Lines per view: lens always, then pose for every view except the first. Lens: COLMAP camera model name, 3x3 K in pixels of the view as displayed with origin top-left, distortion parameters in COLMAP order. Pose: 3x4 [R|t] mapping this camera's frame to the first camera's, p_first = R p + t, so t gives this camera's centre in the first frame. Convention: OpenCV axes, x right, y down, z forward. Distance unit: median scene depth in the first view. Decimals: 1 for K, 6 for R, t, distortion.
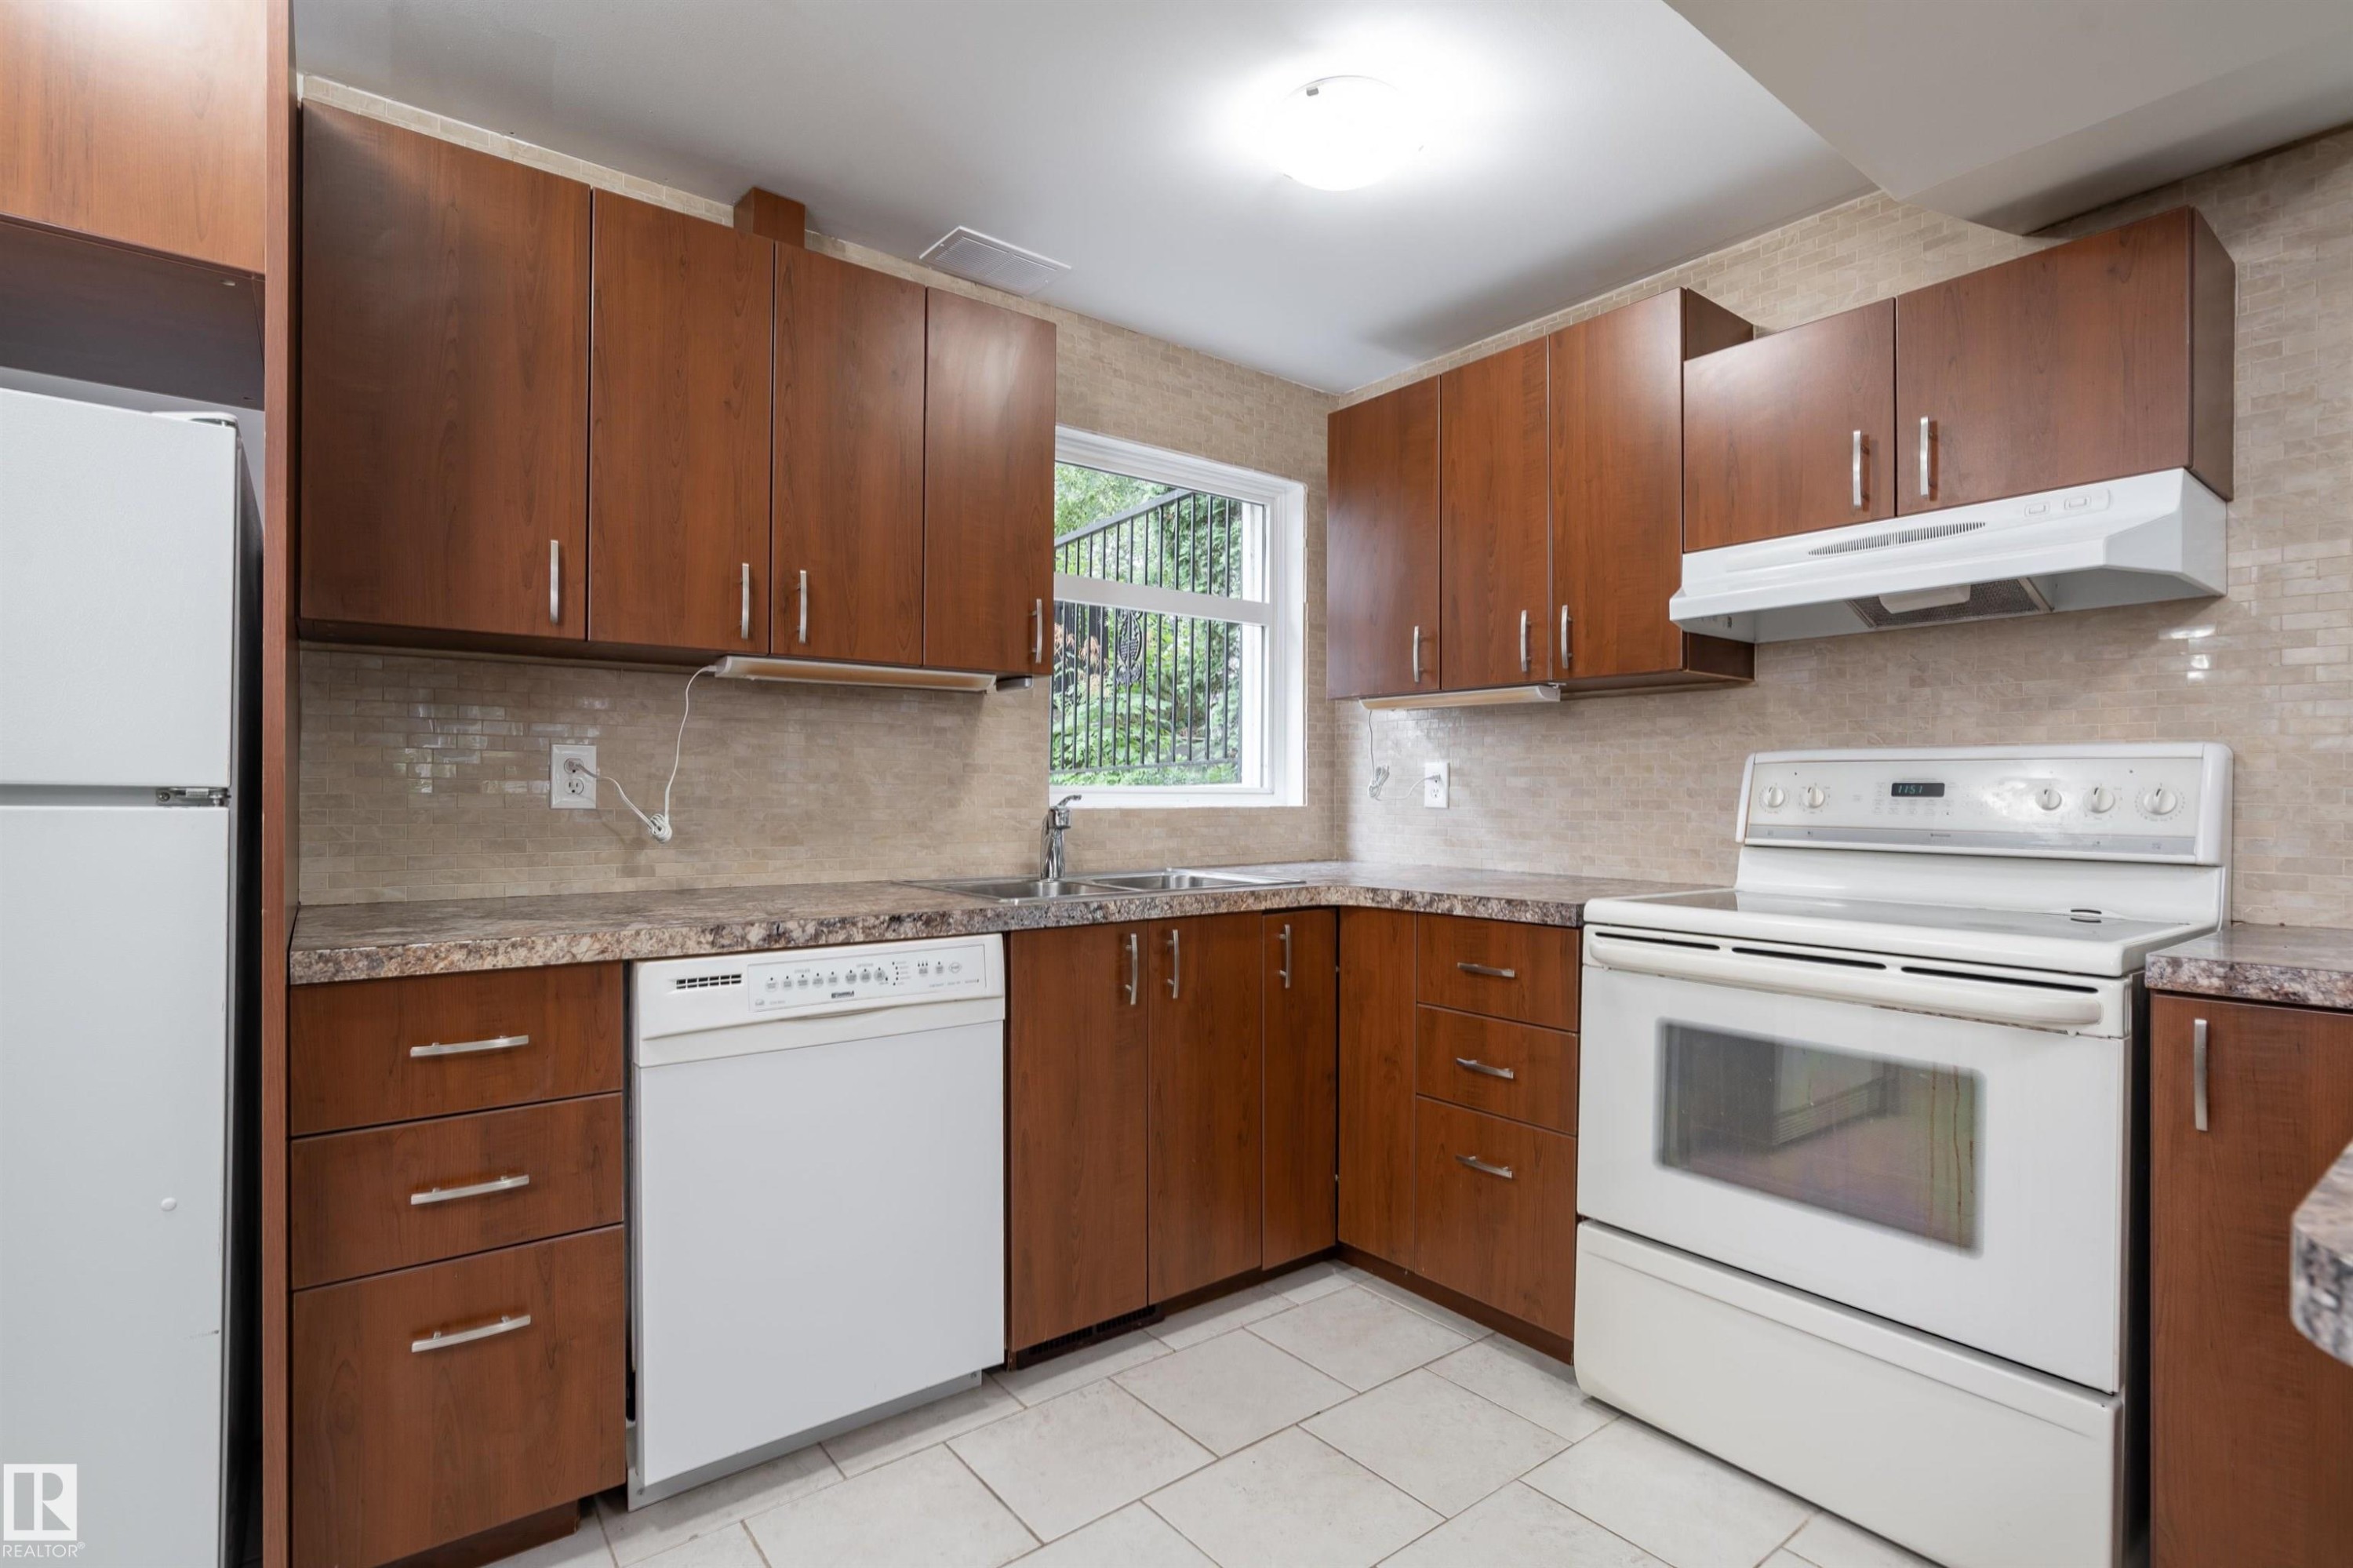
lens RADIAL K [[1133.2, 0, 1157.7], [0, 1133.2, 784.2], [0, 0, 1]] dist [-0.029235, 0.006170]
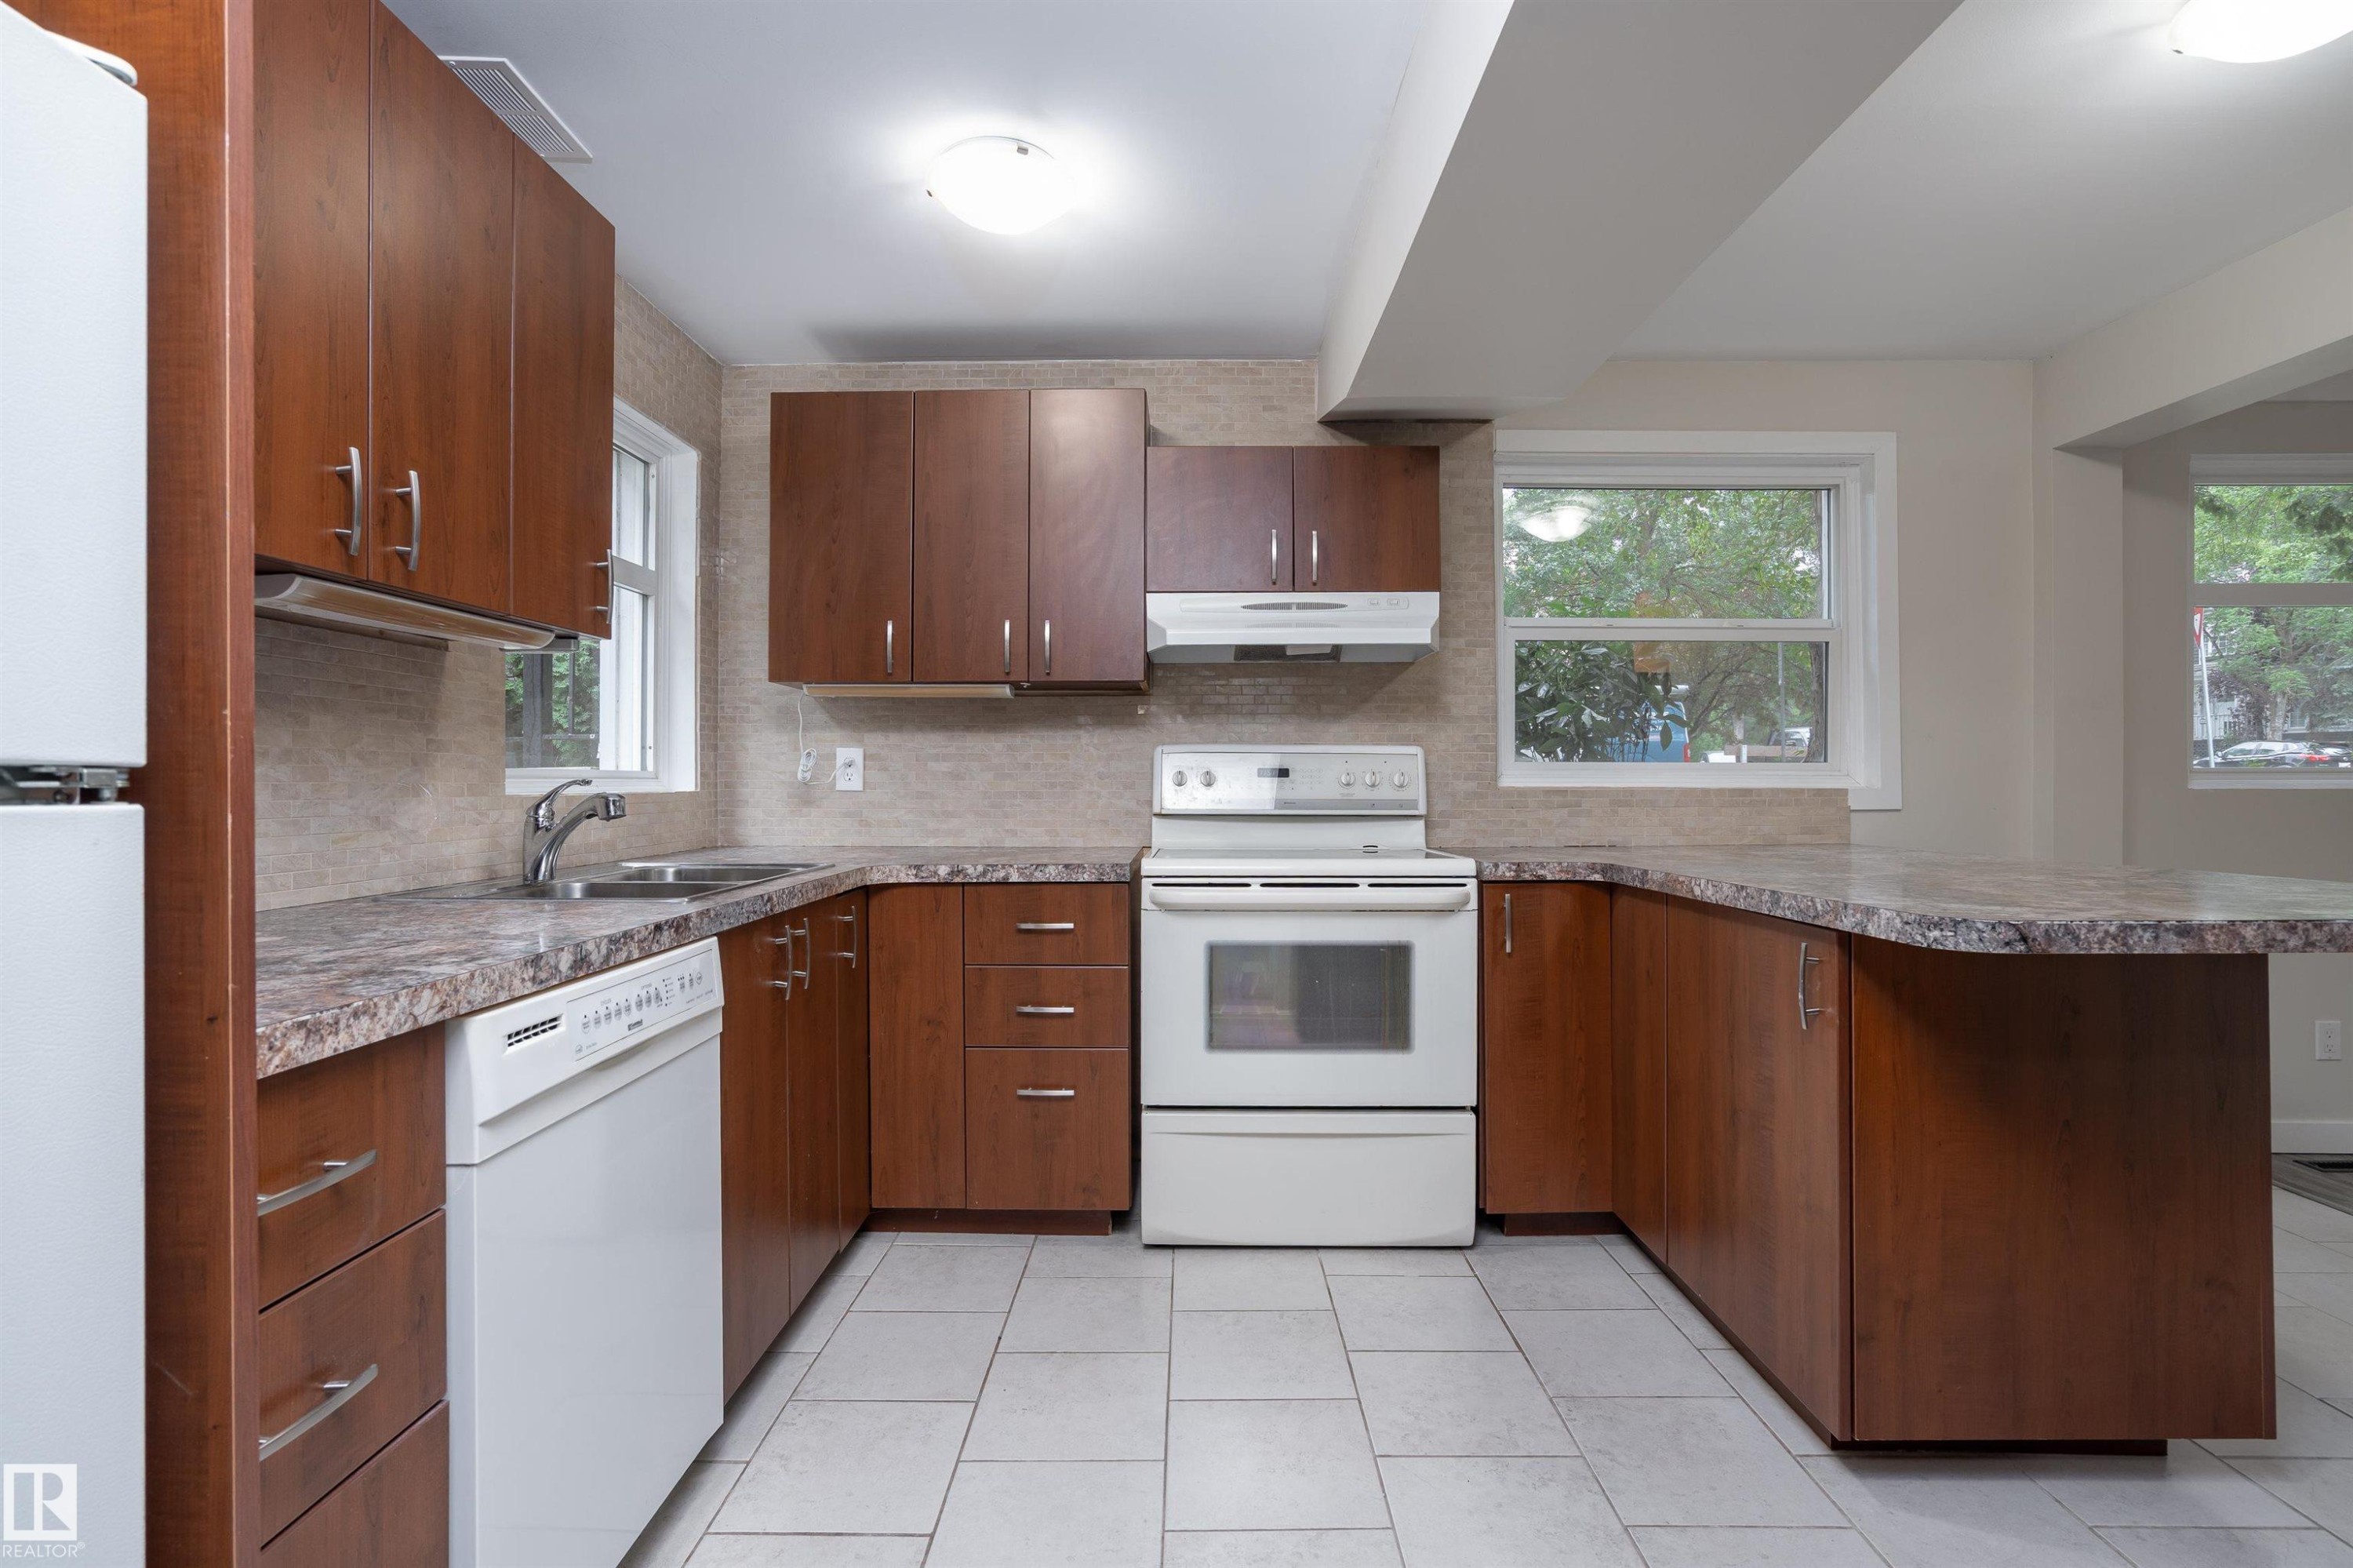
lens RADIAL K [[1133.2, 0, 1168.3], [0, 1133.2, 768.8], [0, 0, 1]] dist [-0.029235, 0.006170]
pose [[0.612101, 0.003199, 0.790773, -0.615482], [-0.002538, 0.999995, -0.002080, 0.002798], [-0.790775, -0.000734, 0.612106, 0.186876]]
